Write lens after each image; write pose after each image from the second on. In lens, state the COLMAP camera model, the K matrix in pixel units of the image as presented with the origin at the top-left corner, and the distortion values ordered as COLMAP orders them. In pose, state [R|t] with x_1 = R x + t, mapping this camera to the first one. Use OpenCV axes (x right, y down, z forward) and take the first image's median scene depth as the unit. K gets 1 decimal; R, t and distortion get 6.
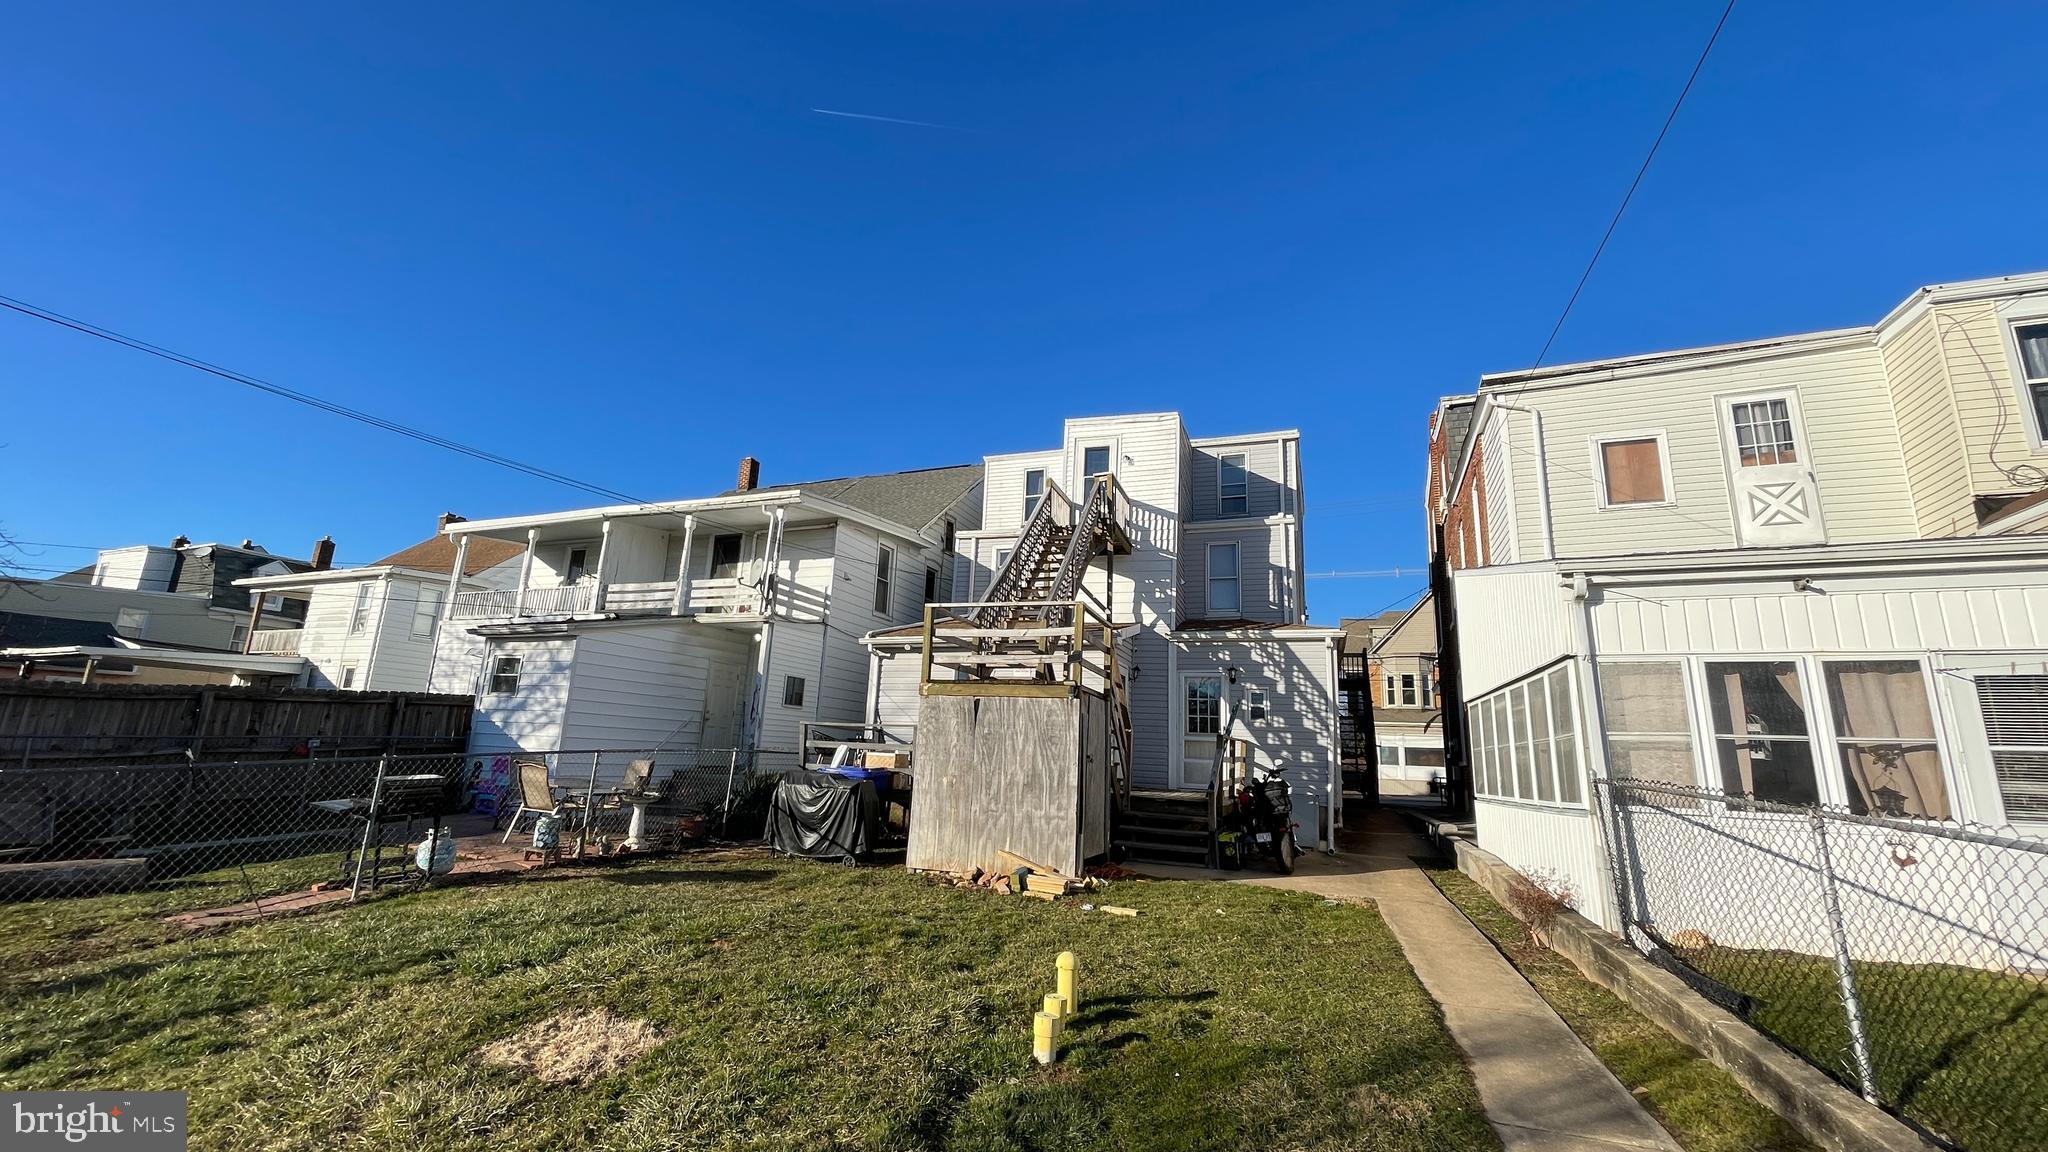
lens RADIAL K [[820.9, 0, 1011.3], [0, 820.9, 569.3], [0, 0, 1]] dist [-0.005298, 0.001248]
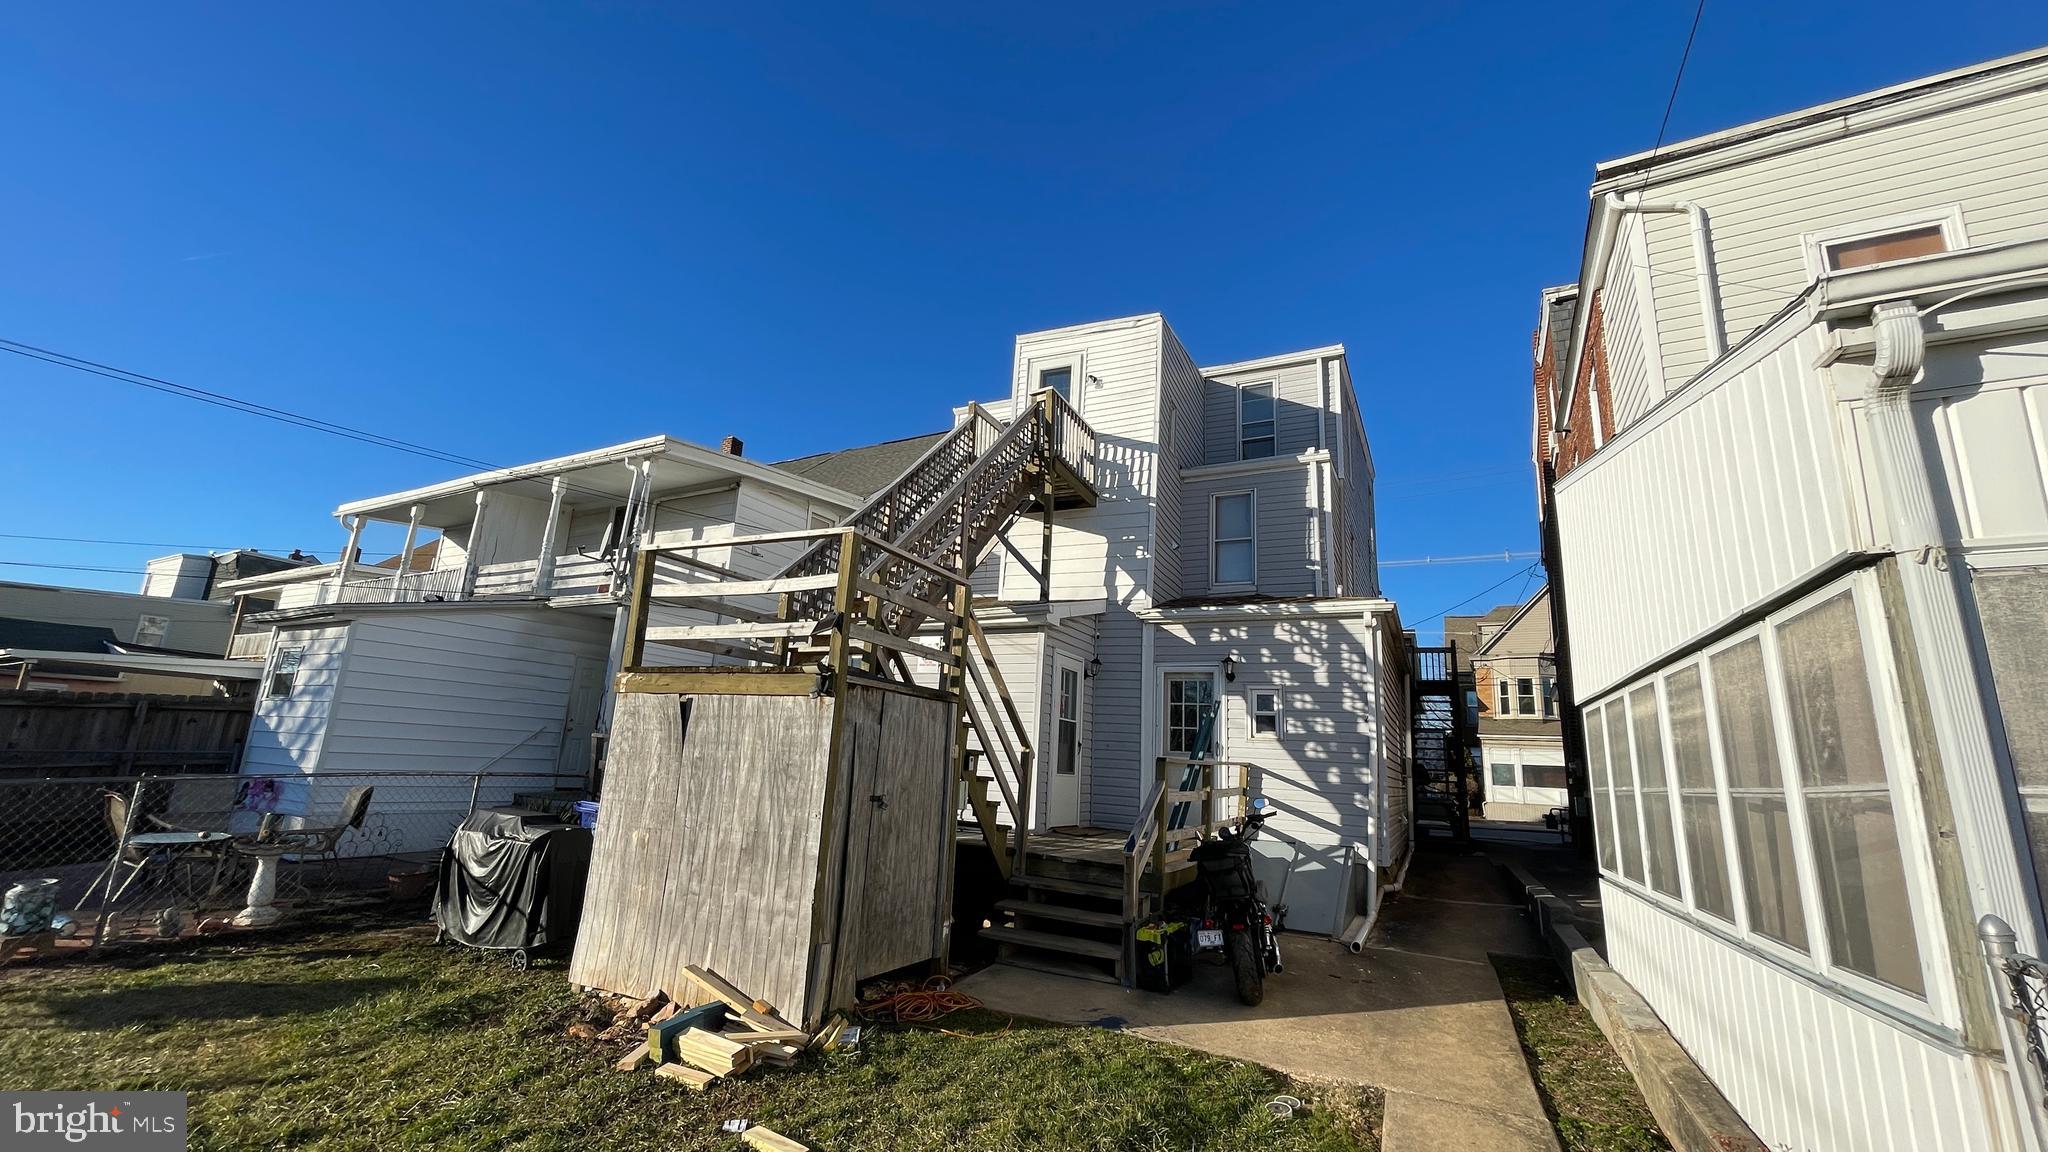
lens RADIAL K [[820.9, 0, 1017.6], [0, 820.9, 571.9], [0, 0, 1]] dist [-0.005298, 0.001248]
pose [[0.993742, -0.018221, -0.110200, 0.175395], [0.017271, 0.999805, -0.009563, 0.051888], [0.110353, 0.007600, 0.993863, 0.296487]]
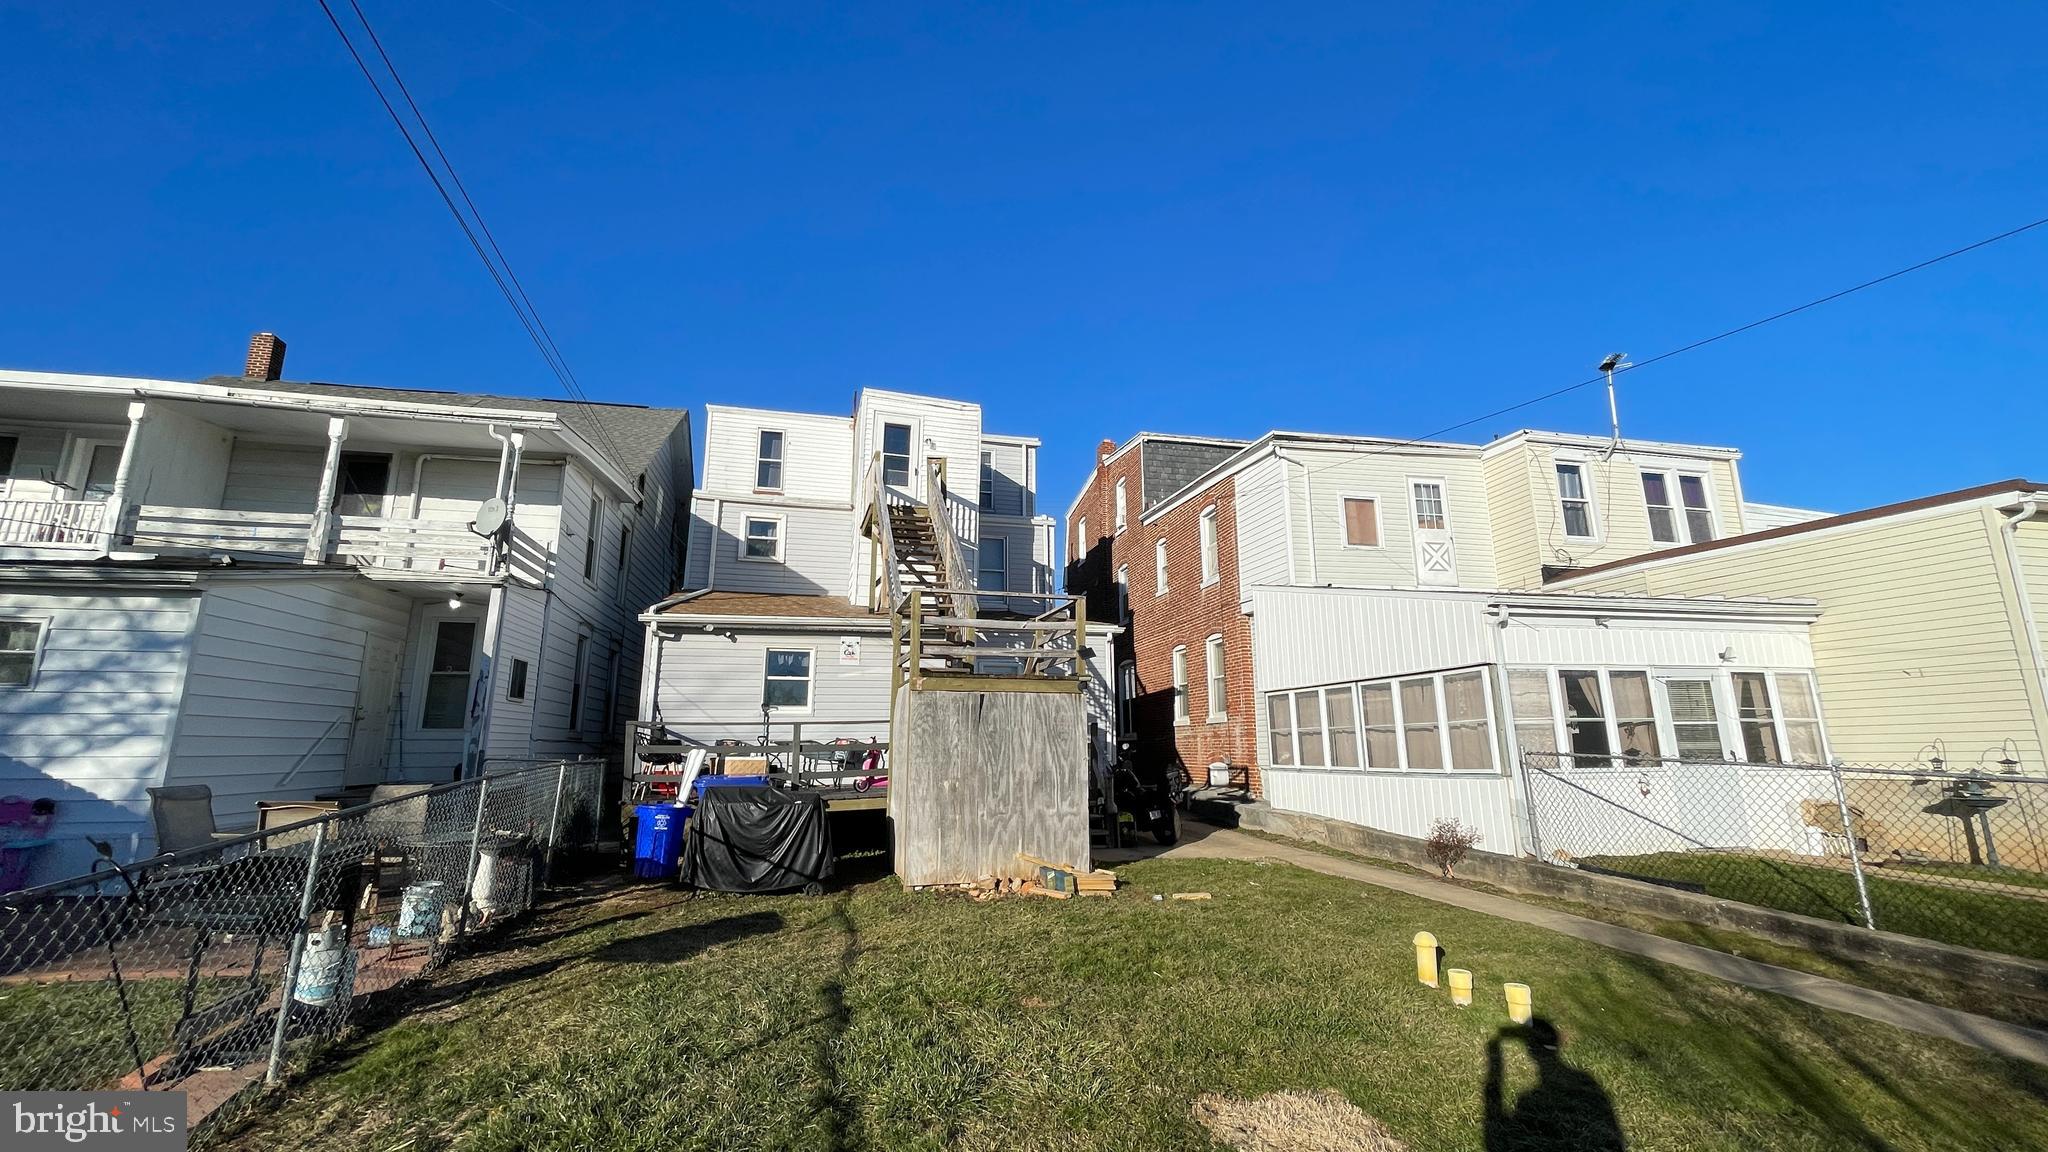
lens RADIAL K [[820.9, 0, 1011.6], [0, 820.9, 572.9], [0, 0, 1]] dist [-0.005298, 0.001248]
pose [[0.822452, 0.073688, 0.564042, -0.368034], [-0.090296, 0.995914, 0.001555, 0.011435], [-0.561623, -0.052209, 0.825745, 0.150790]]
